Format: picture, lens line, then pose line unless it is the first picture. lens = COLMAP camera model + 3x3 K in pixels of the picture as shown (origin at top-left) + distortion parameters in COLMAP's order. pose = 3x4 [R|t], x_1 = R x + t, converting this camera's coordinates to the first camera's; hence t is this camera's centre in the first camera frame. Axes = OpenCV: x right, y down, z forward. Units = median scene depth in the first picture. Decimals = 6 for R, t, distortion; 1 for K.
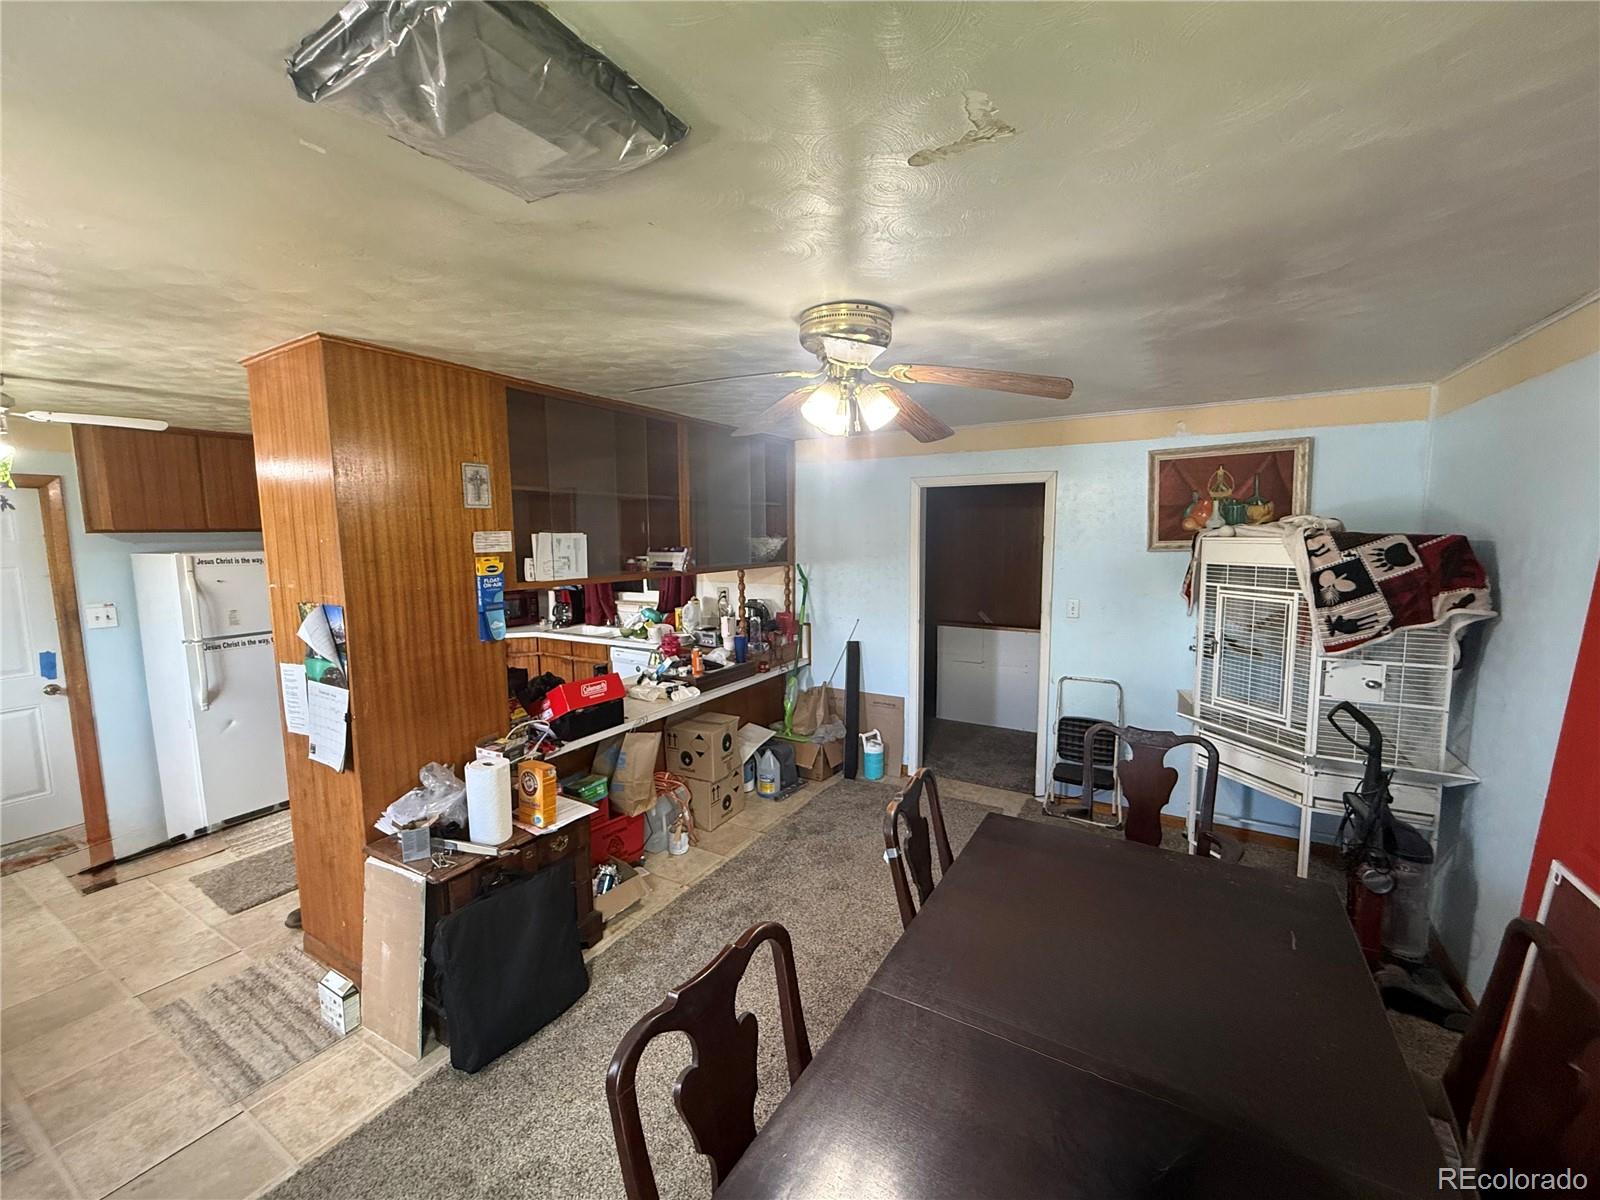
lens RADIAL K [[648.4, 0, 800.0], [0, 648.4, 600.0], [0, 0, 1]] dist [0.000268, 0.000198]
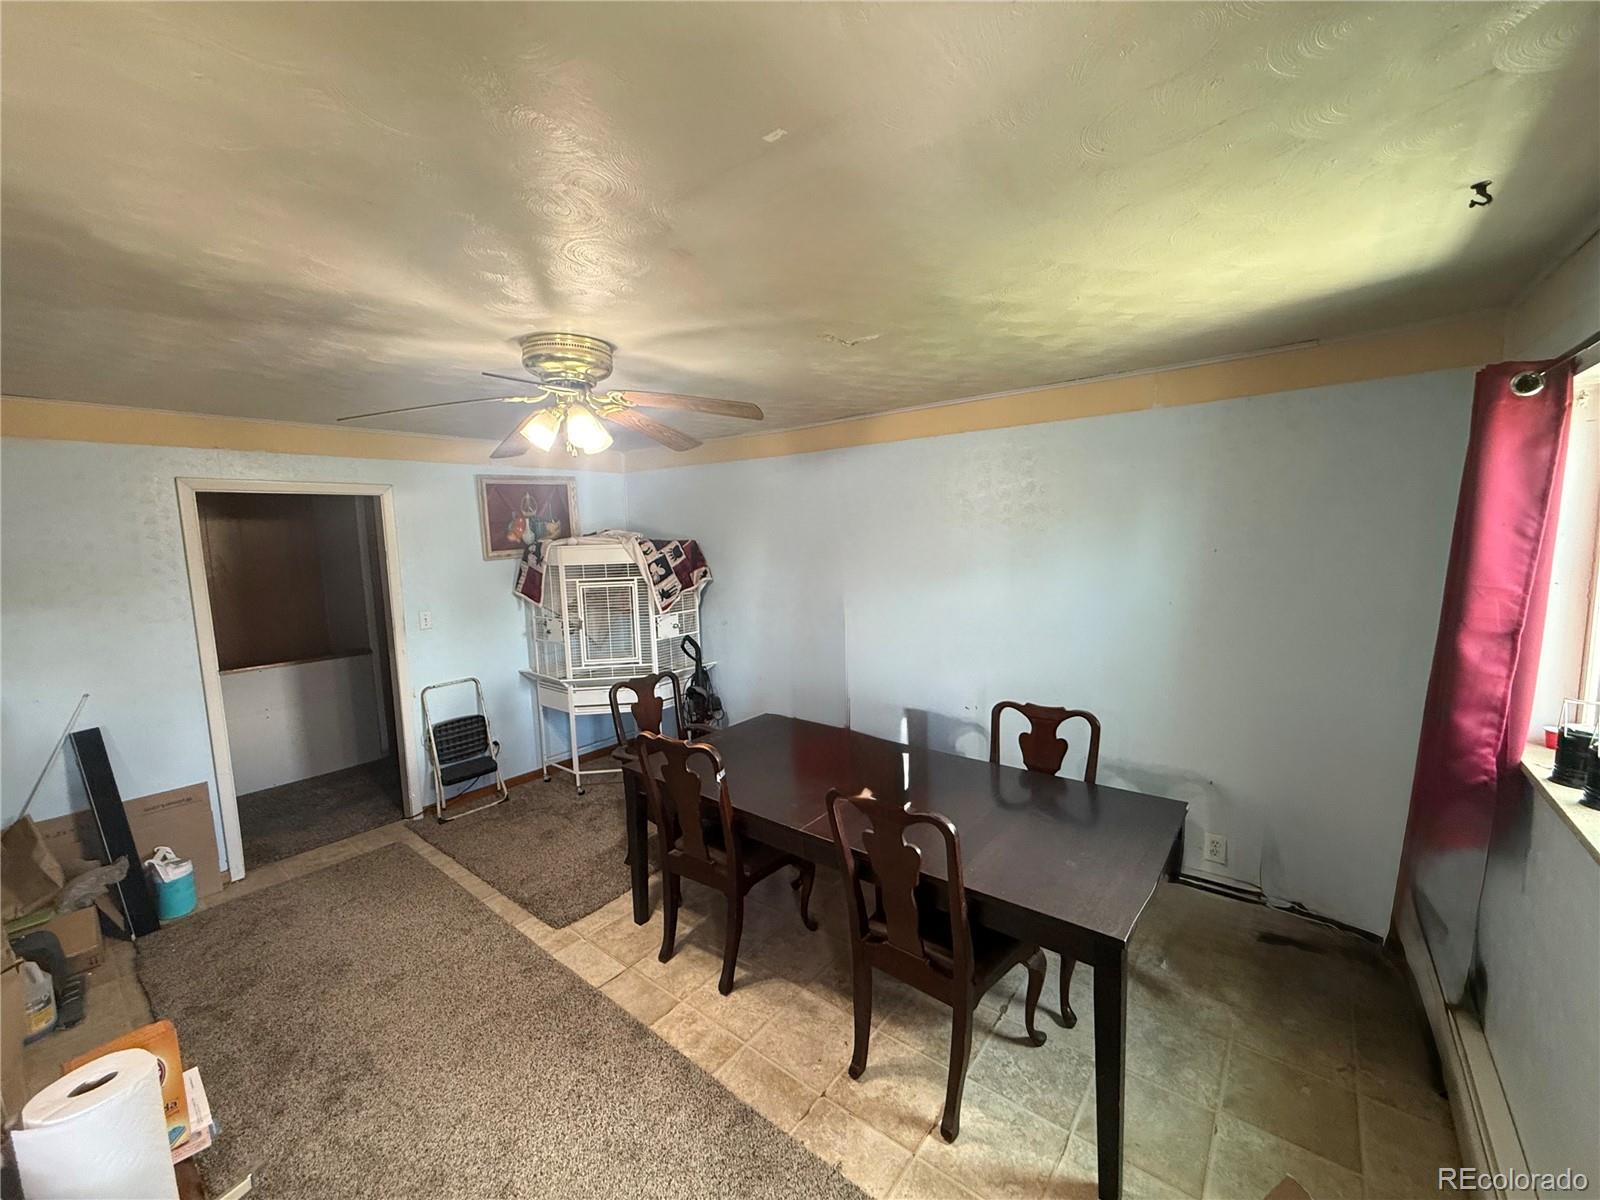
lens RADIAL K [[648.4, 0, 800.0], [0, 648.4, 600.0], [0, 0, 1]] dist [0.000268, 0.000198]
pose [[0.133436, -0.102789, 0.985713, -0.727455], [0.128531, 0.988002, 0.085629, -0.042173], [-0.982687, 0.115269, 0.145047, 0.371985]]
